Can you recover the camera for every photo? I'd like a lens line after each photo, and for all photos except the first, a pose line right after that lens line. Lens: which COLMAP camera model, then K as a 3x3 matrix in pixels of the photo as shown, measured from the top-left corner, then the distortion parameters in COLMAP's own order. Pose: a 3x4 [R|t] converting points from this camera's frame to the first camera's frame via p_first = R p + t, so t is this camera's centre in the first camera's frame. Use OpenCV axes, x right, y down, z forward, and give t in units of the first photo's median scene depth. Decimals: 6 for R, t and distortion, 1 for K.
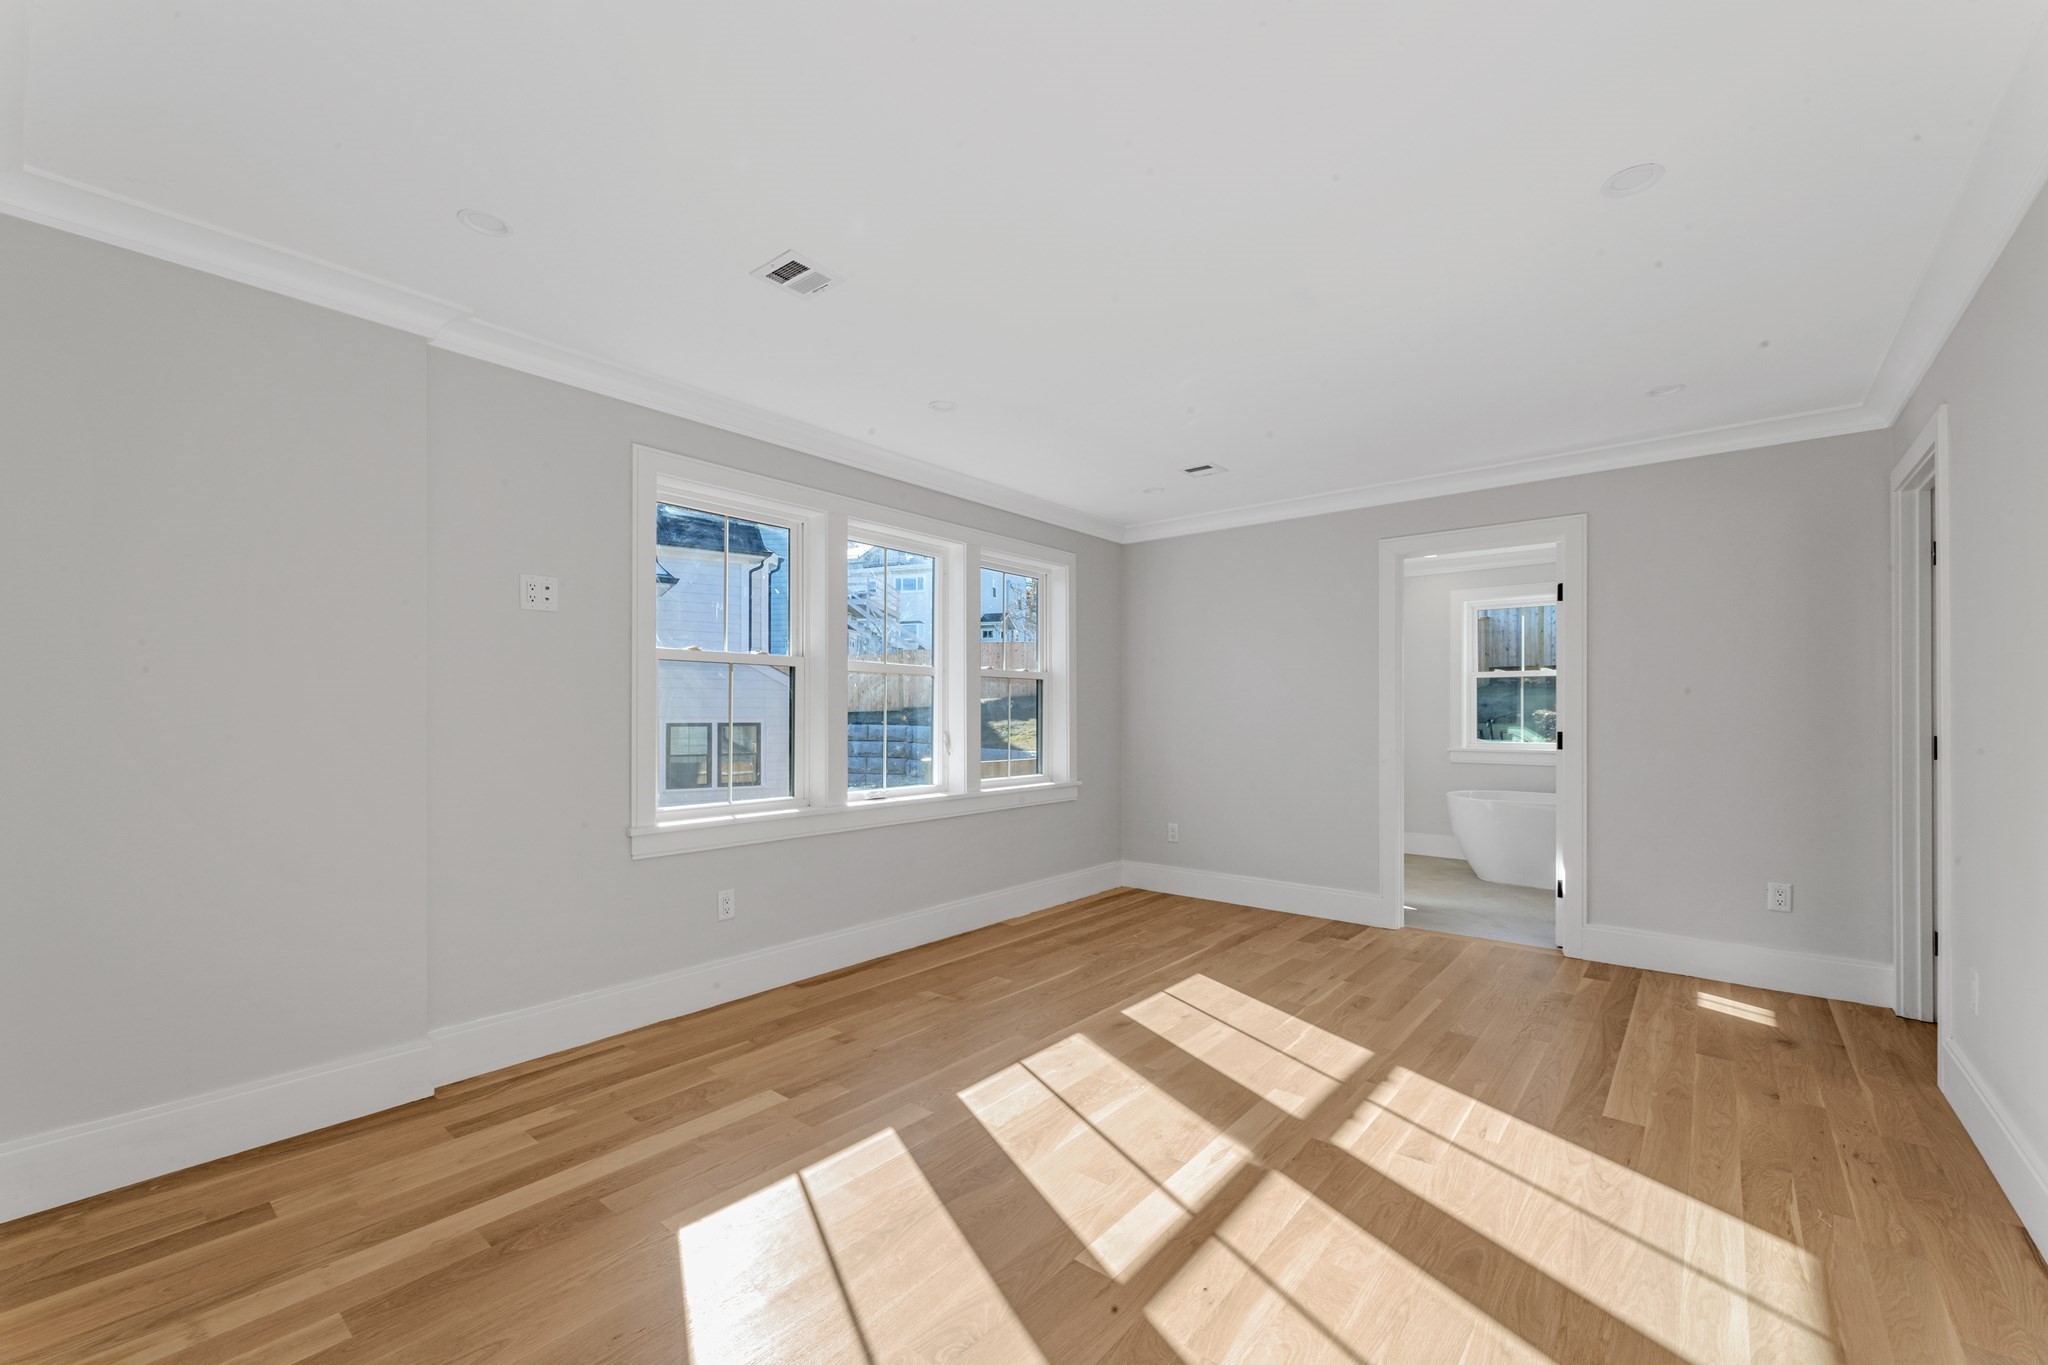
lens RADIAL K [[845.7, 0, 1027.0], [0, 845.7, 690.4], [0, 0, 1]] dist [-0.000145, -0.000628]
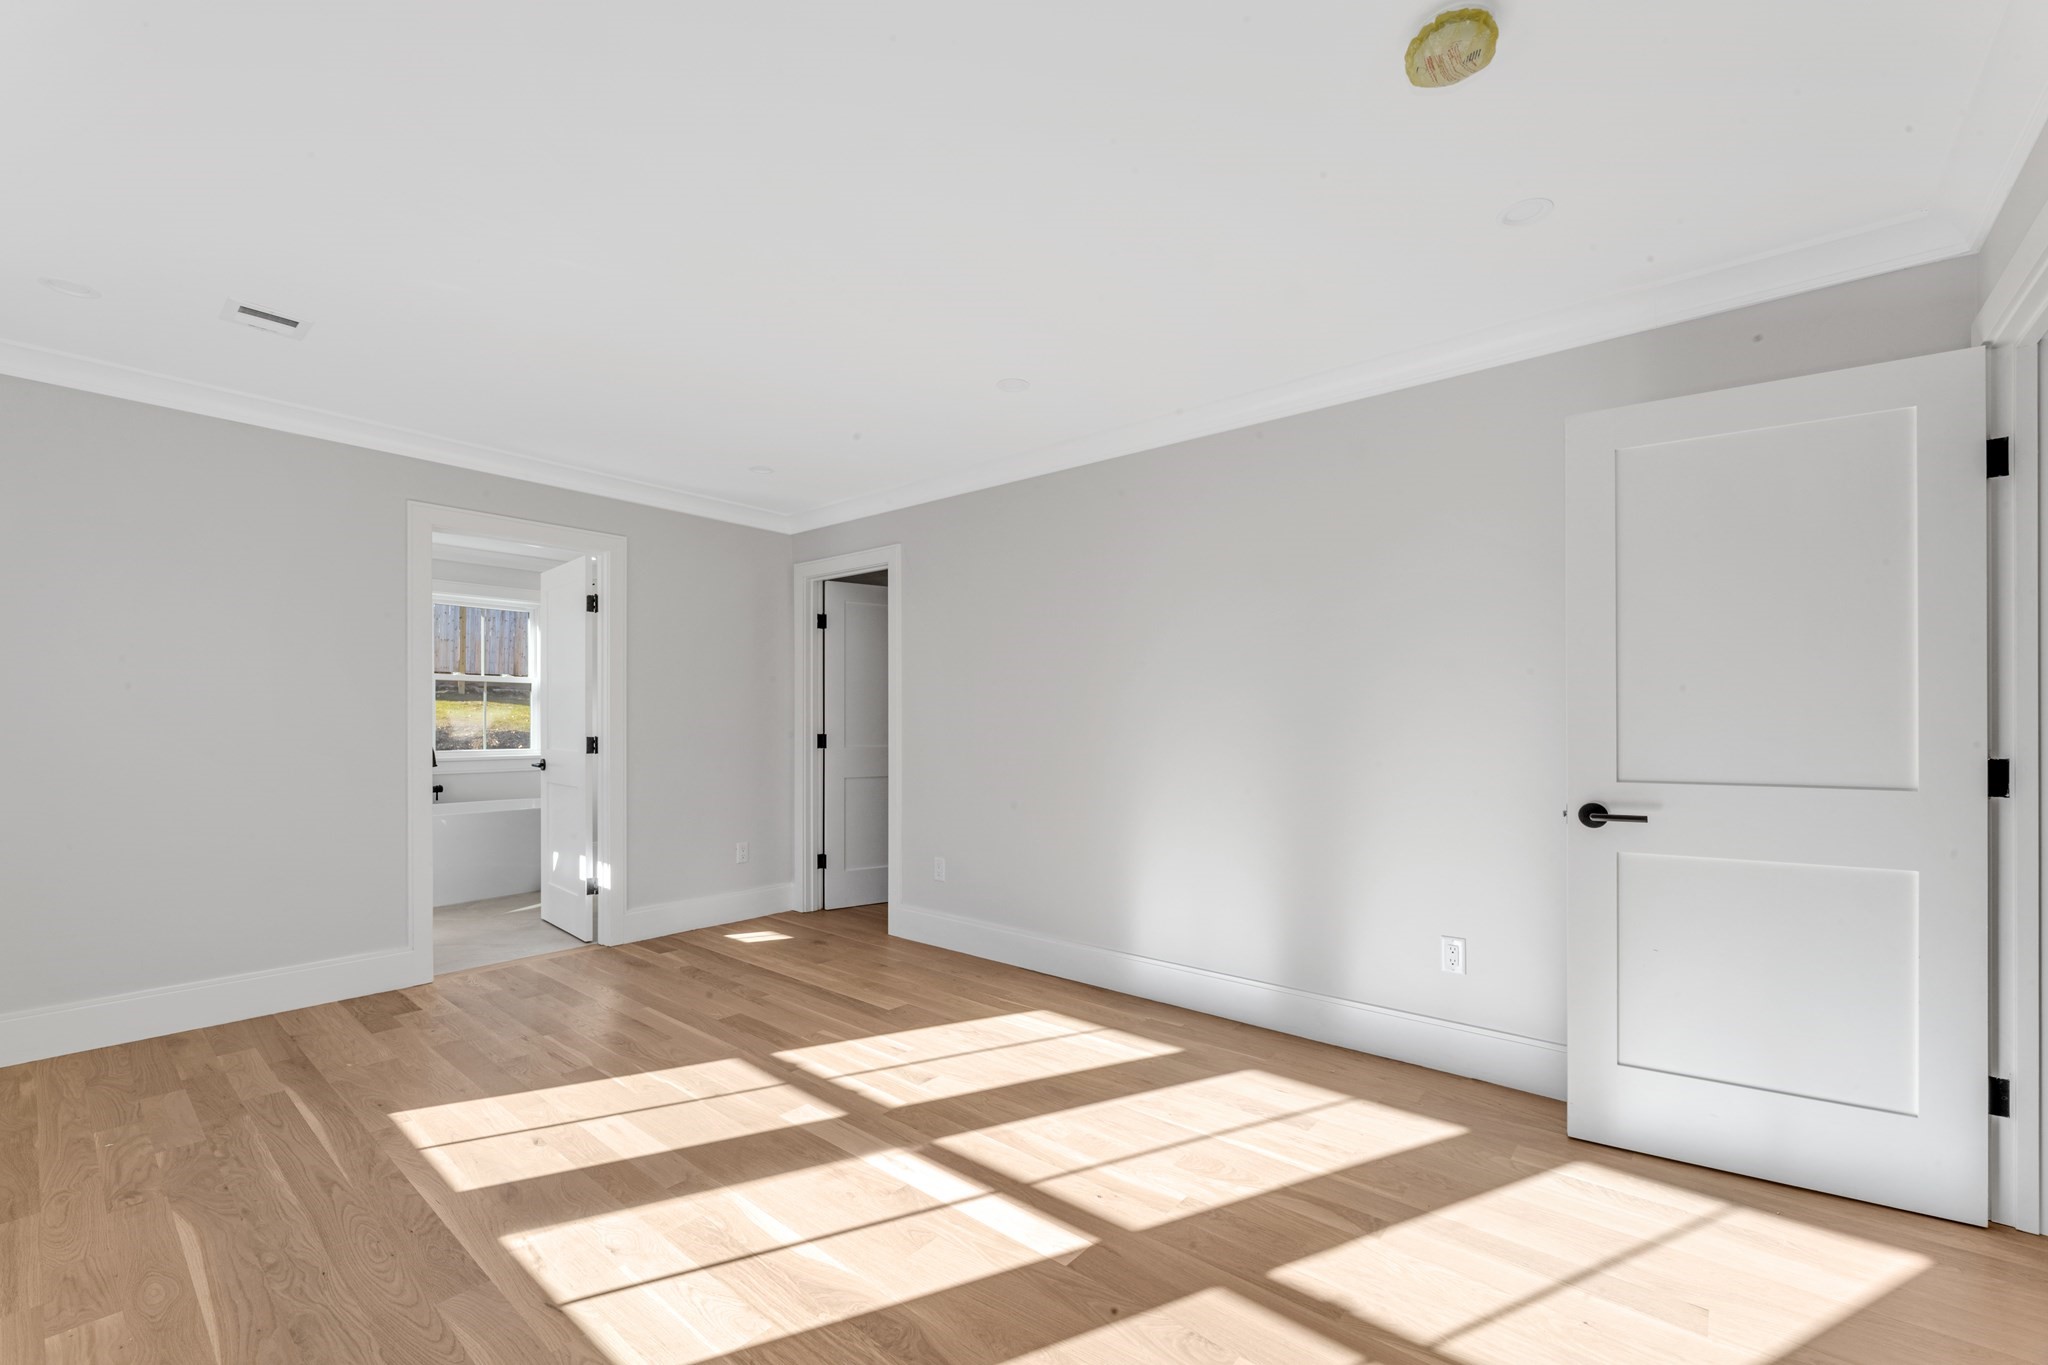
lens RADIAL K [[845.7, 0, 1008.3], [0, 845.7, 722.4], [0, 0, 1]] dist [-0.000145, -0.000628]
pose [[0.008689, -0.004629, 0.999952, -0.624065], [-0.029505, 0.999553, 0.004883, 0.014122], [-0.999527, -0.029546, 0.008549, 0.711018]]
